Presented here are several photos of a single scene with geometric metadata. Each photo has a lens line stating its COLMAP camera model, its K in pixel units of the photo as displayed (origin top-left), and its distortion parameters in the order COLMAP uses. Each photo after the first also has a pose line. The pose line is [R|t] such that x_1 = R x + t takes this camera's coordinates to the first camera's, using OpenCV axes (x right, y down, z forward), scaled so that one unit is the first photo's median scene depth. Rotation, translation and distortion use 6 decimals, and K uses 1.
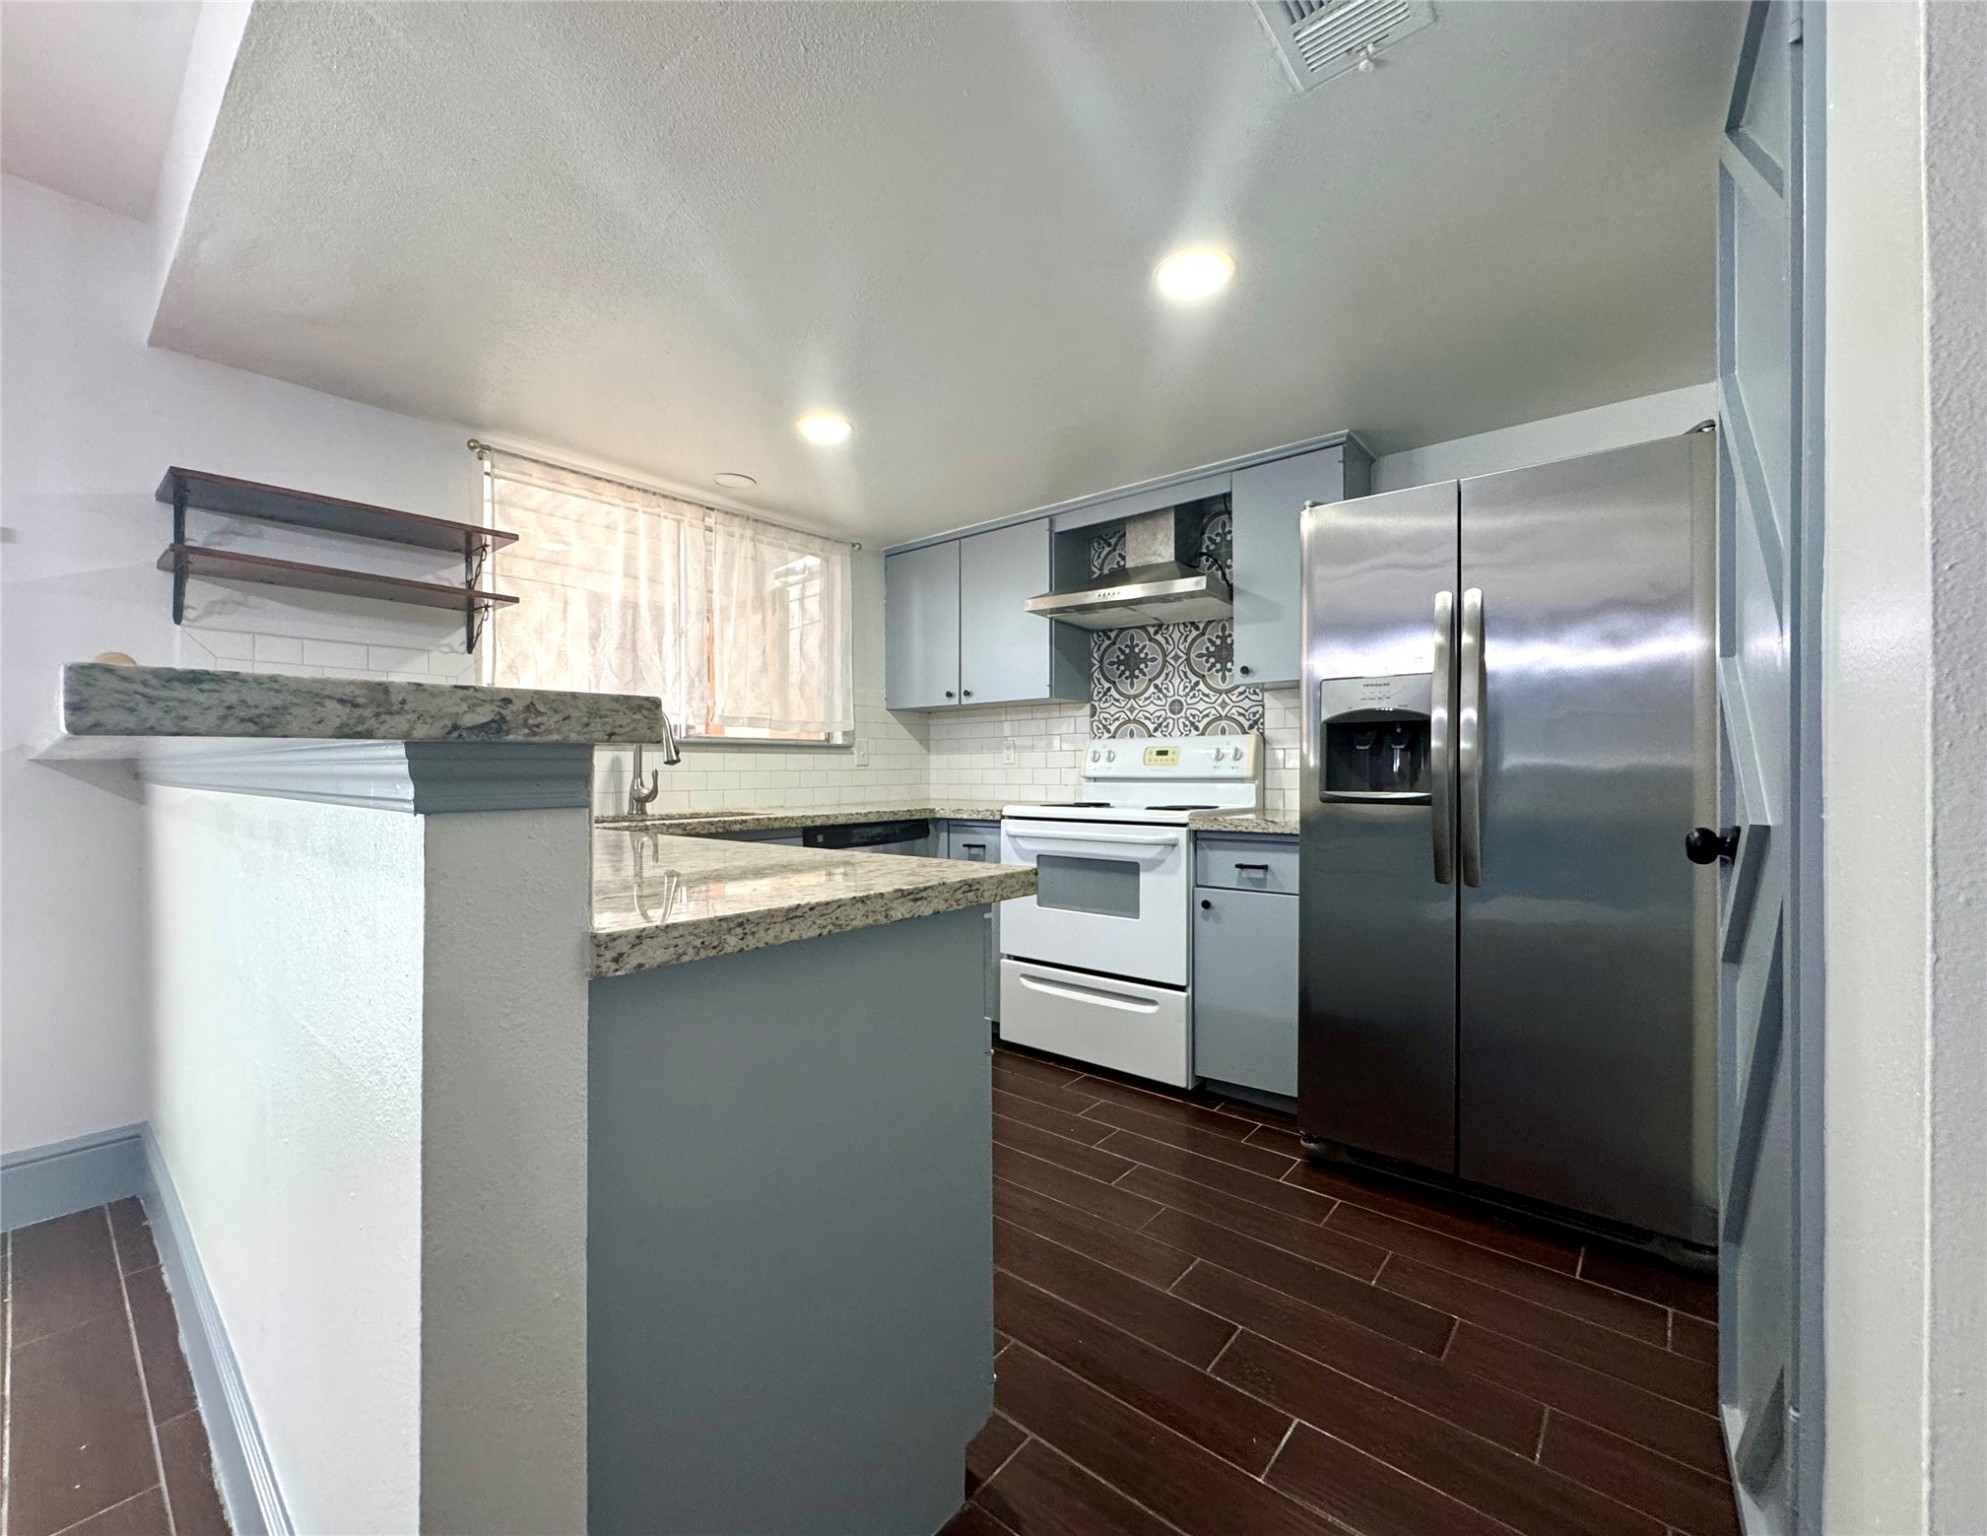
lens RADIAL K [[824.5, 0, 974.7], [0, 824.5, 766.4], [0, 0, 1]] dist [0.000723, -0.000001]
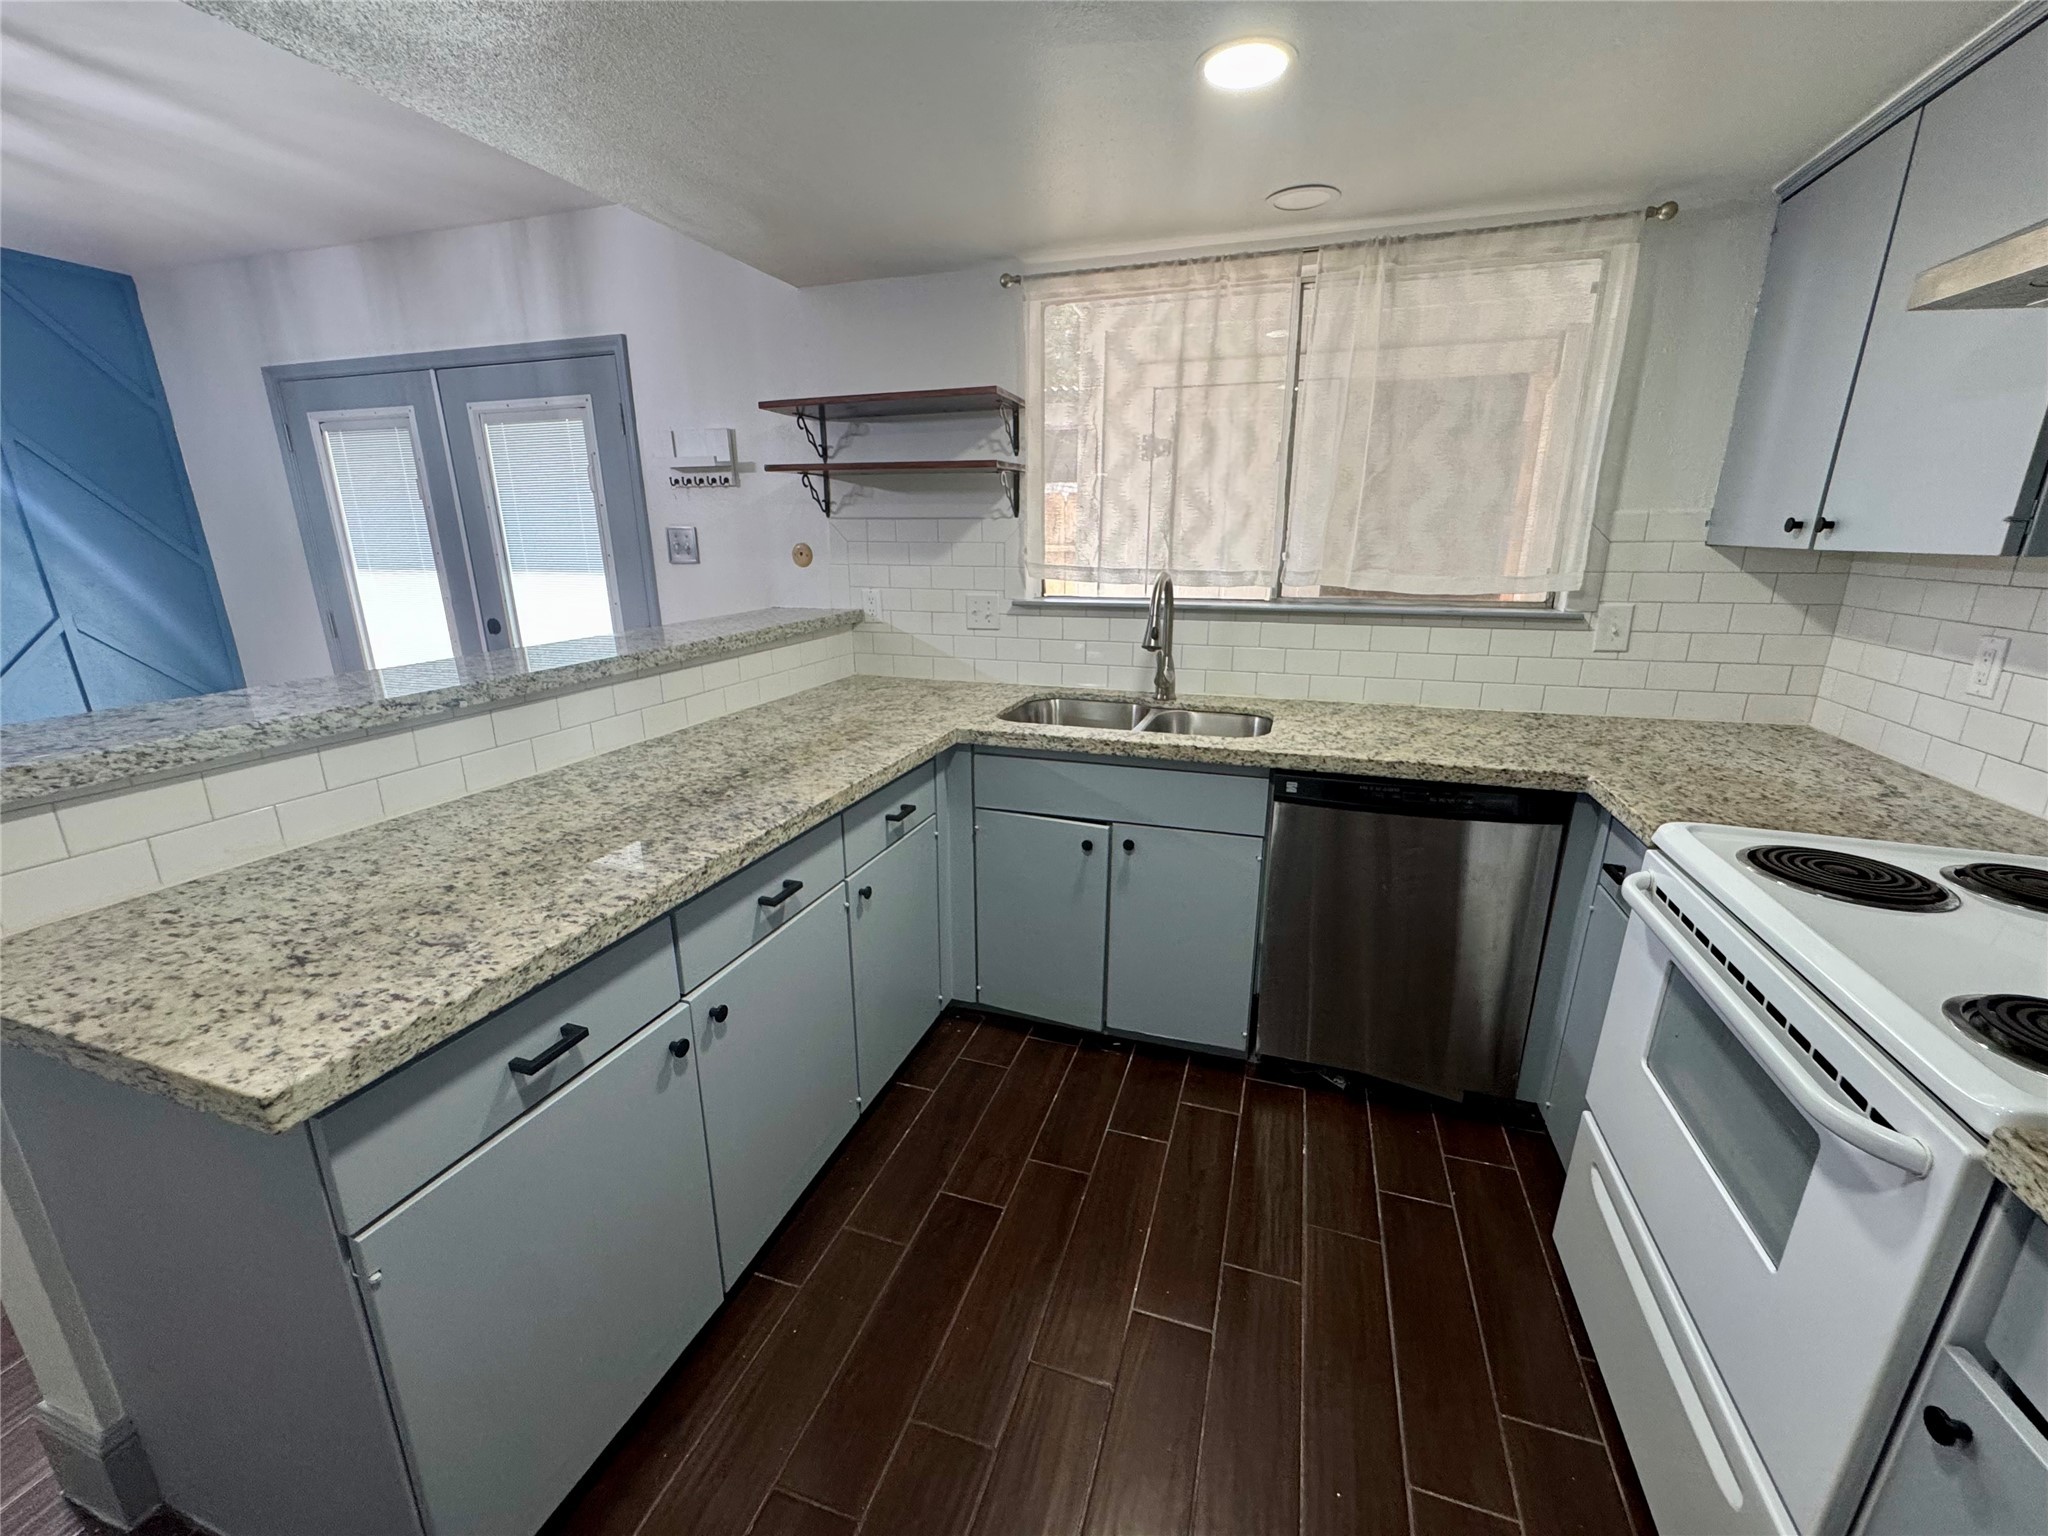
lens RADIAL K [[834.4, 0, 1017.7], [0, 834.4, 770.9], [0, 0, 1]] dist [-0.002475, -0.000524]
pose [[0.374178, 0.255276, -0.891530, 0.280938], [0.004922, 0.960806, 0.277177, -0.097659], [0.927344, -0.108101, 0.358256, 0.492236]]
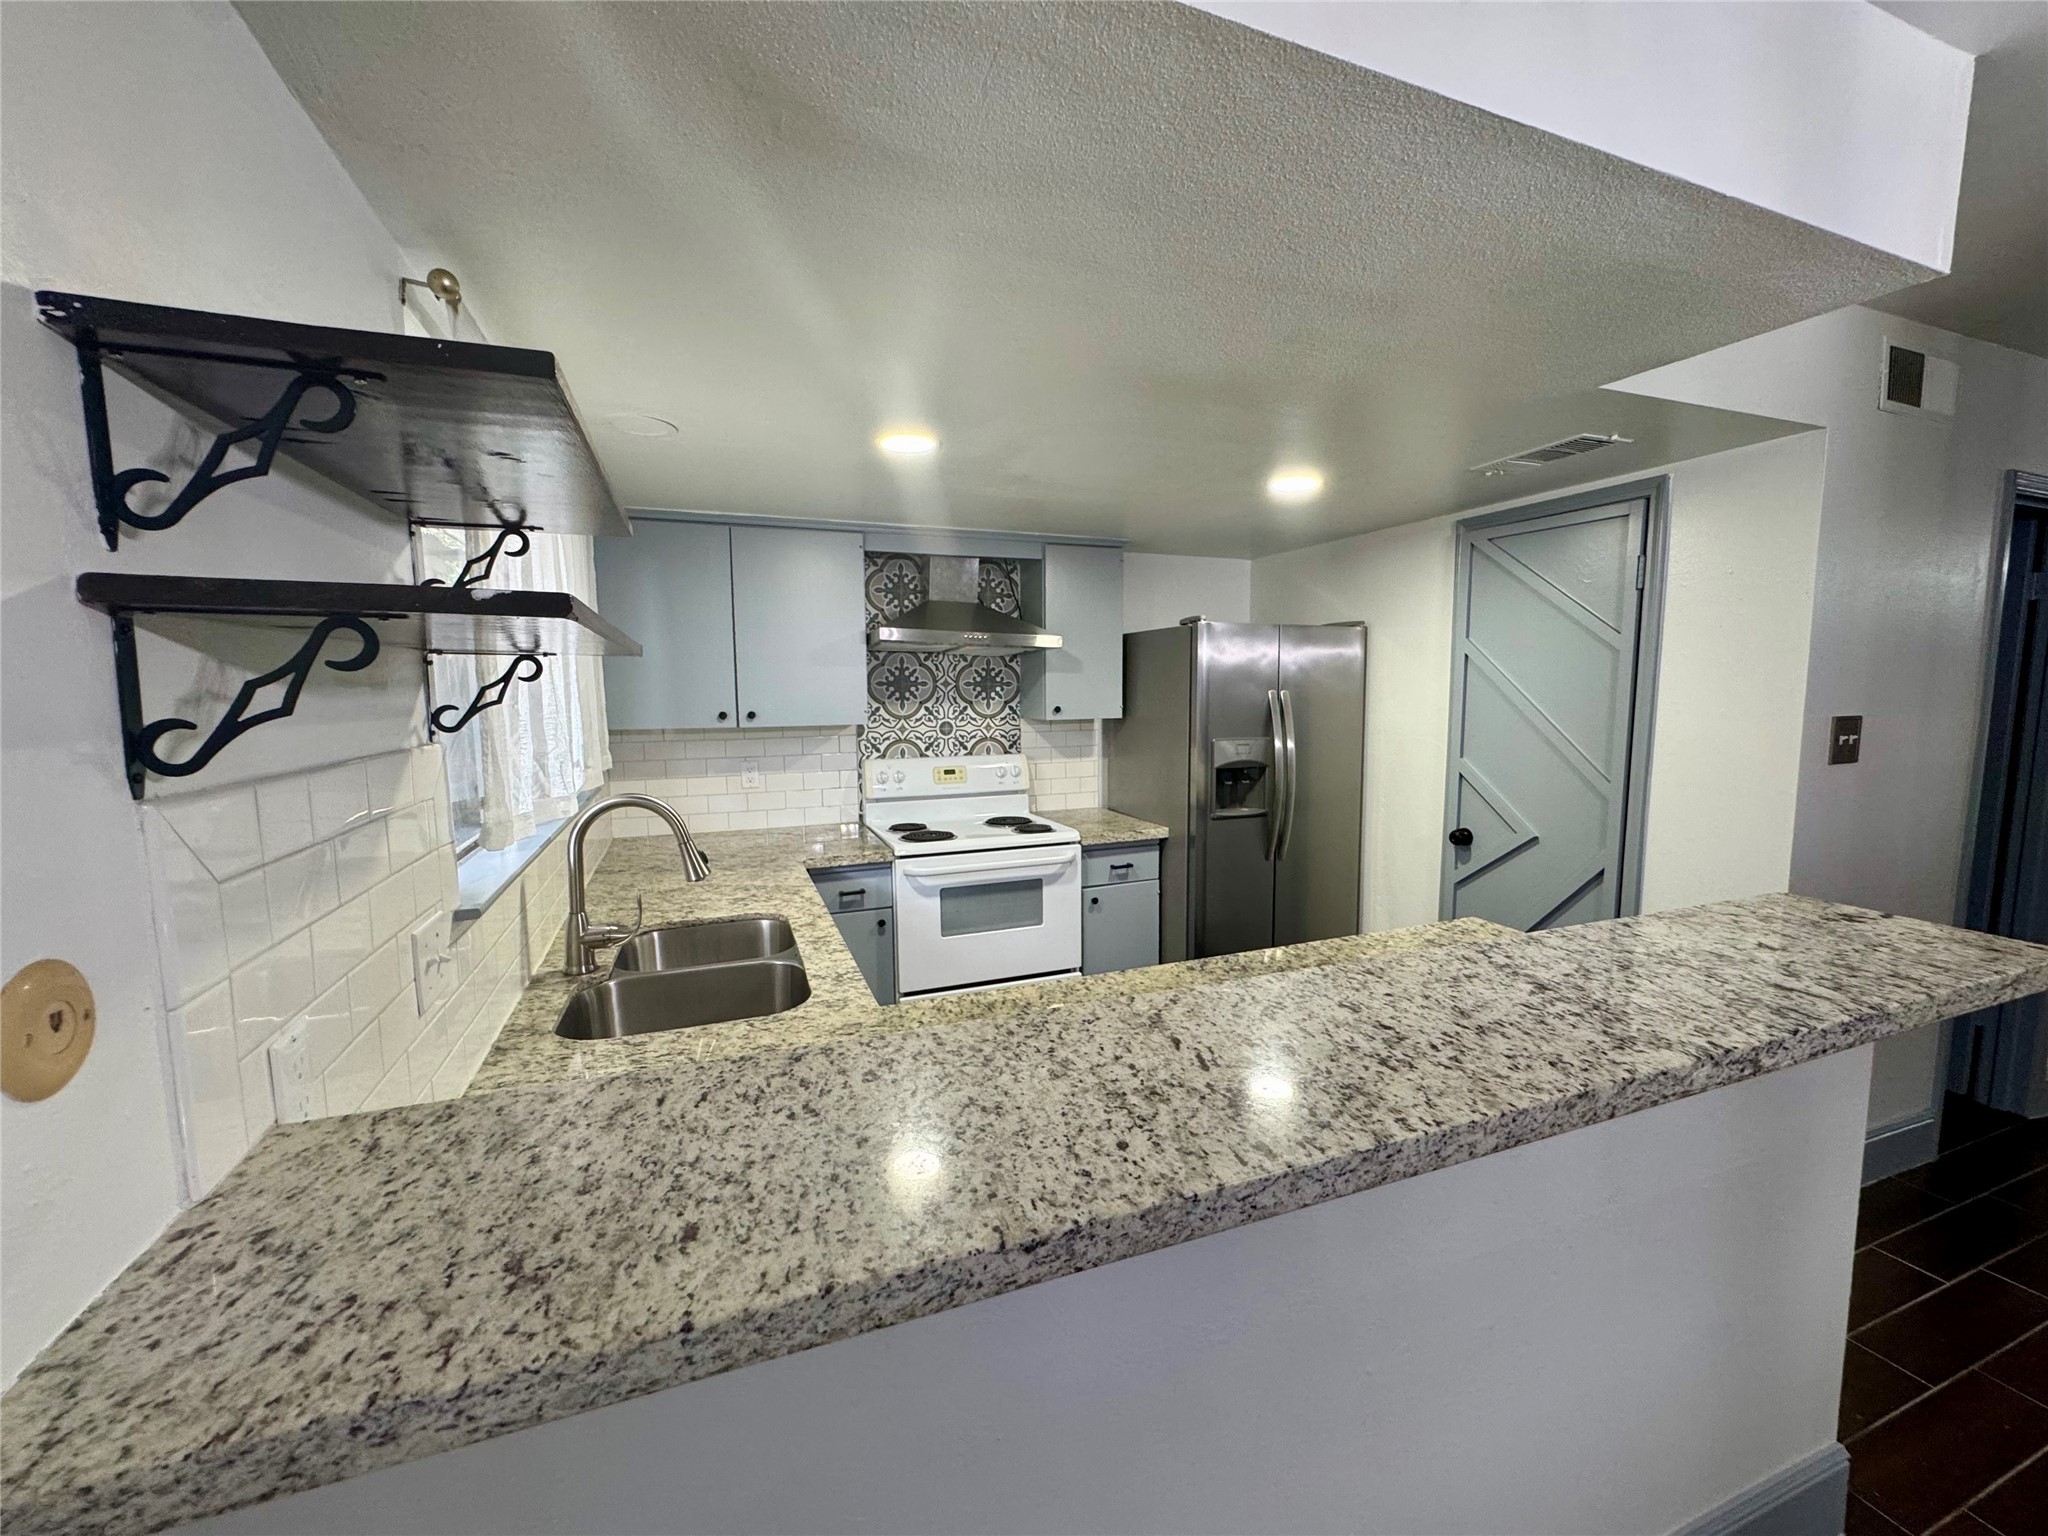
lens RADIAL K [[834.4, 0, 1026.5], [0, 834.4, 775.0], [0, 0, 1]] dist [-0.002475, -0.000524]
pose [[0.466366, -0.098240, 0.879120, -0.710899], [-0.002510, 0.993663, 0.112371, -0.139009], [-0.884588, -0.054612, 0.463164, 0.388741]]
